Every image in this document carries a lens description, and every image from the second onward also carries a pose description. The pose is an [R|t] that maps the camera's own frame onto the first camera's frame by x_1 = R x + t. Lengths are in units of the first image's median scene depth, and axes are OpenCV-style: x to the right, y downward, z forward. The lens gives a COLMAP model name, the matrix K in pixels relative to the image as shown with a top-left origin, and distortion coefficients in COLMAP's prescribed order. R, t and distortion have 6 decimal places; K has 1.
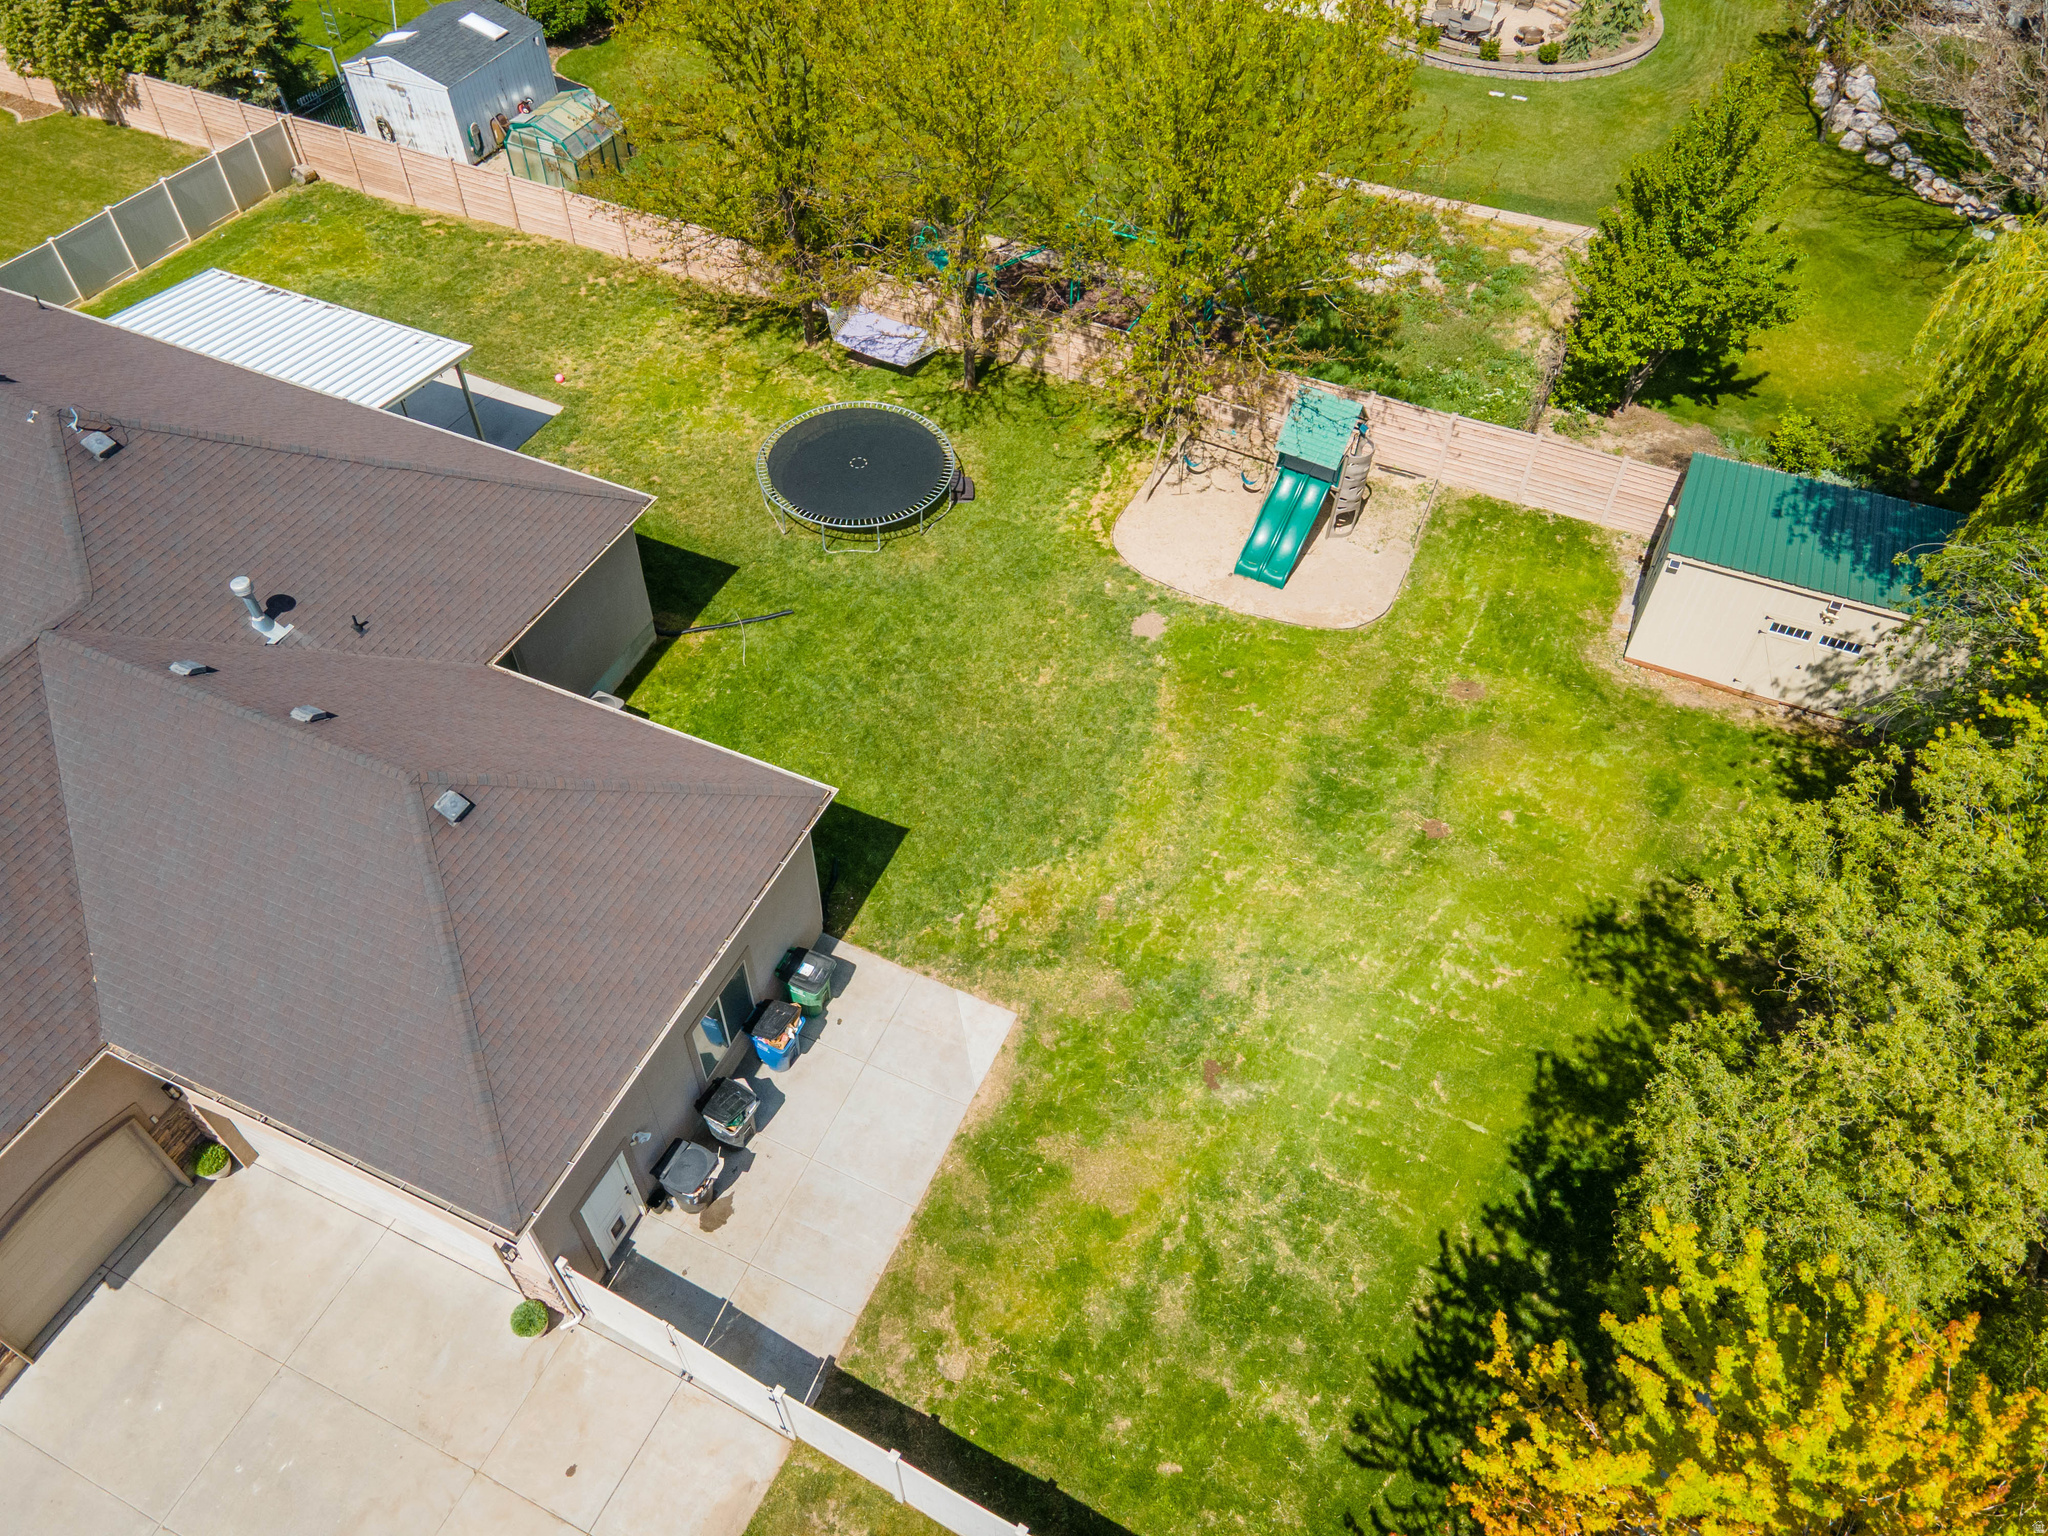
lens RADIAL K [[1490.7, 0, 984.1], [0, 1490.7, 781.7], [0, 0, 1]] dist [0.049697, -0.007773]
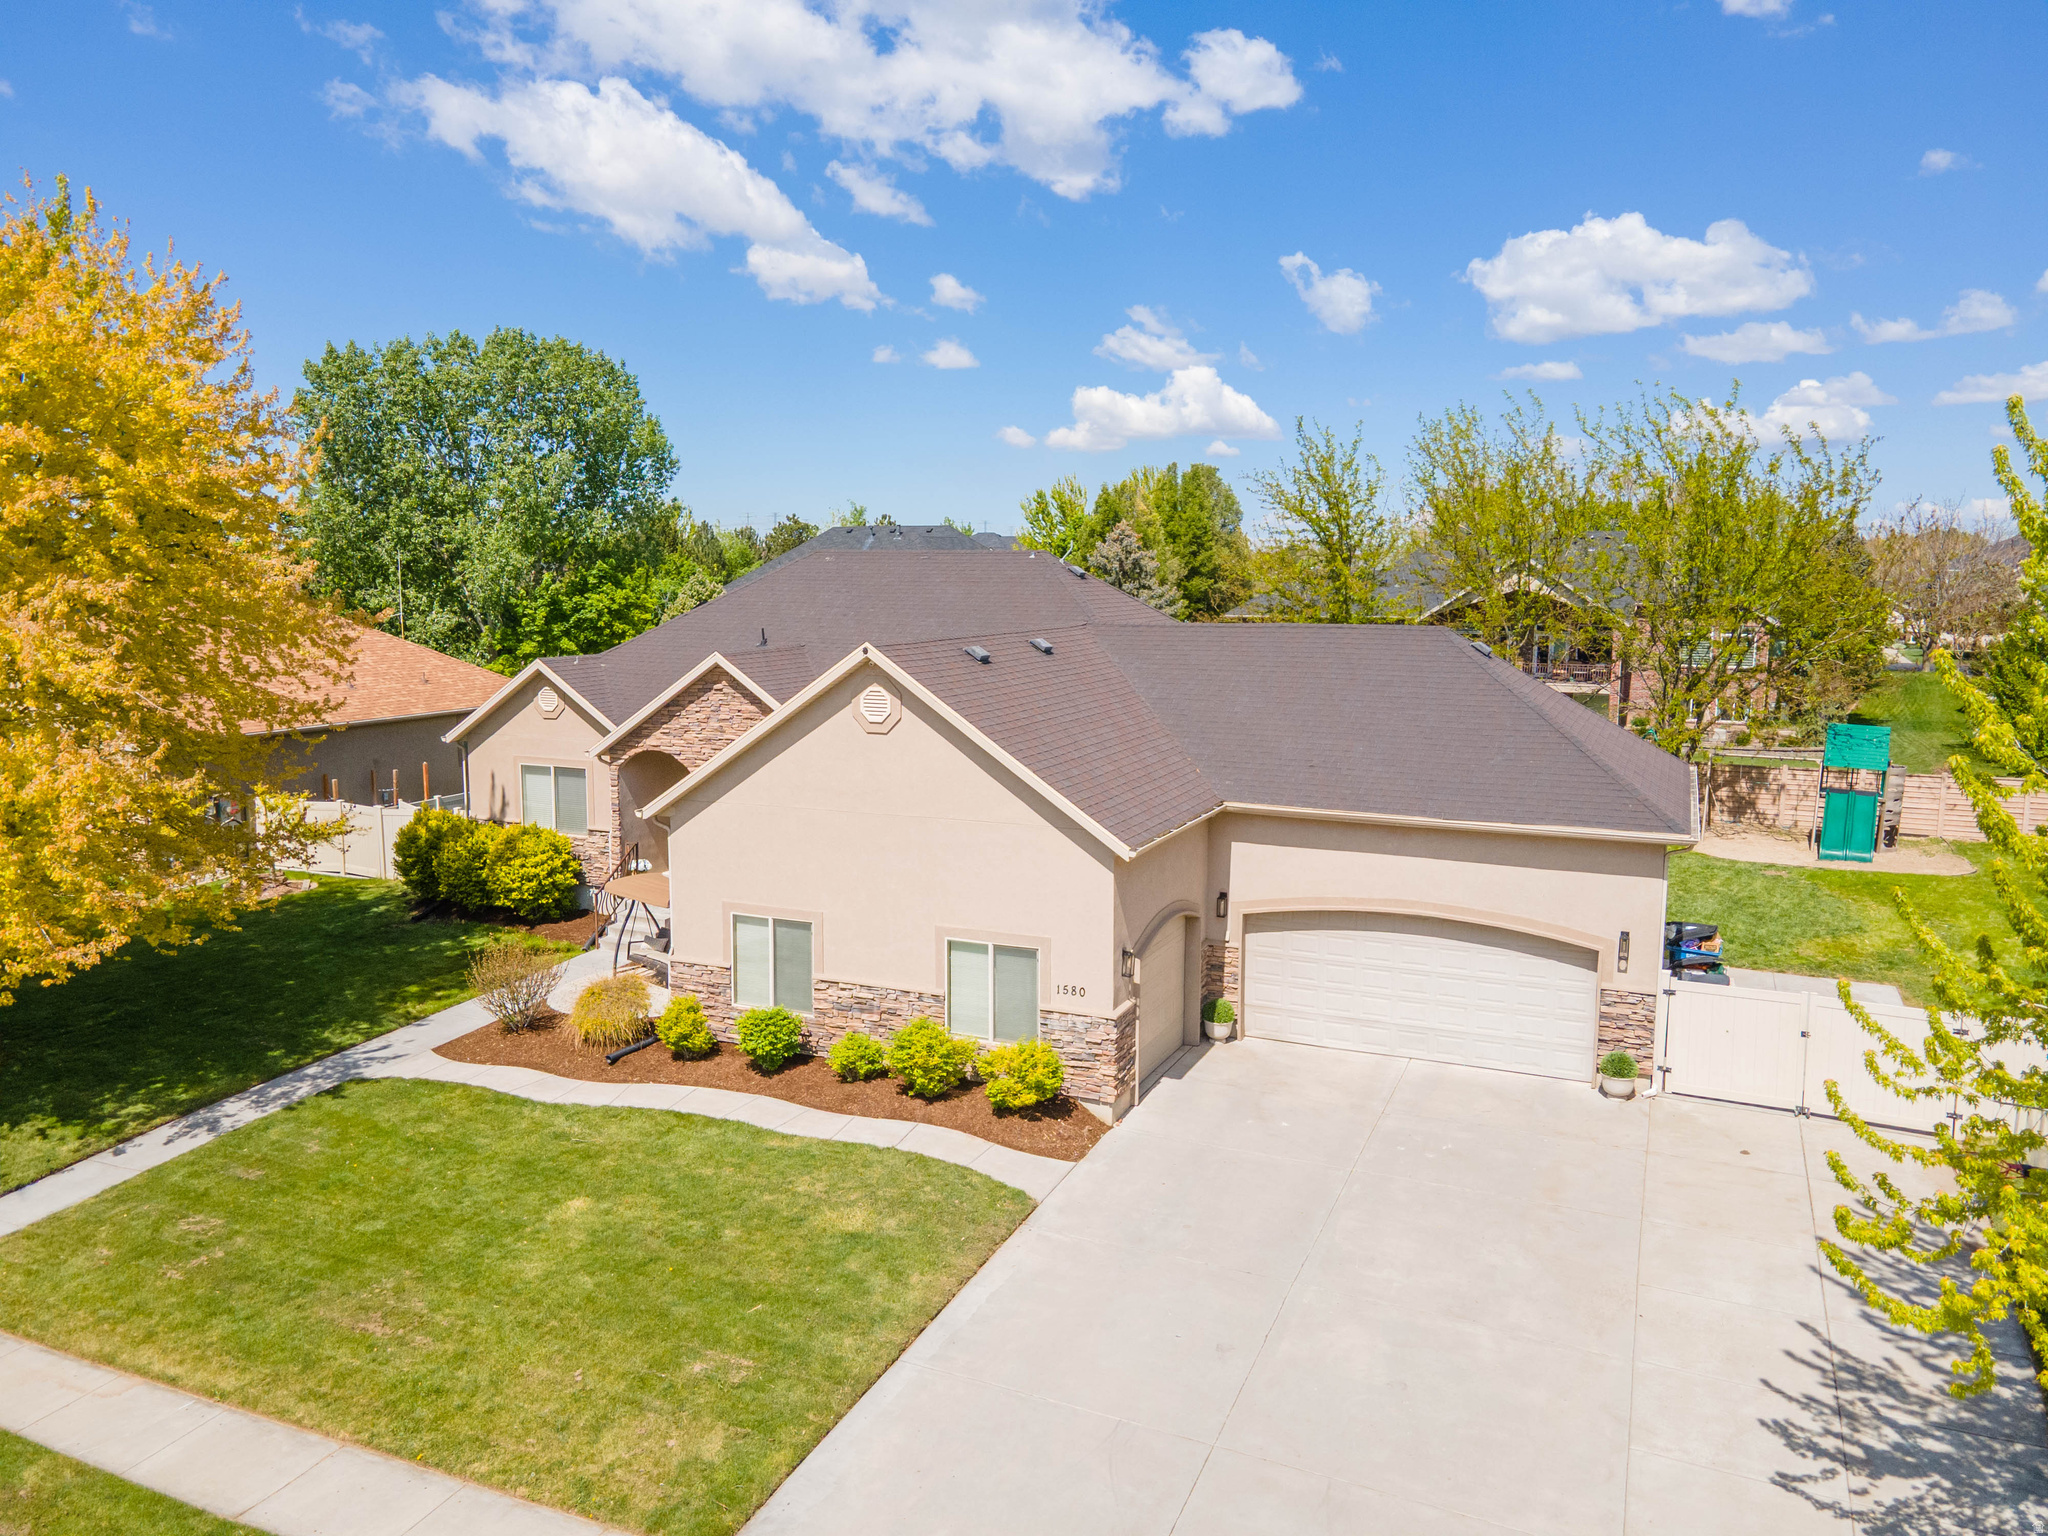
lens RADIAL K [[1490.7, 0, 1008.0], [0, 1490.7, 763.3], [0, 0, 1]] dist [0.049697, -0.007773]
pose [[0.999759, 0.008289, 0.020335, -0.566856], [0.007135, 0.753162, -0.657796, 0.666791], [-0.020768, 0.657783, 0.752921, 0.090419]]
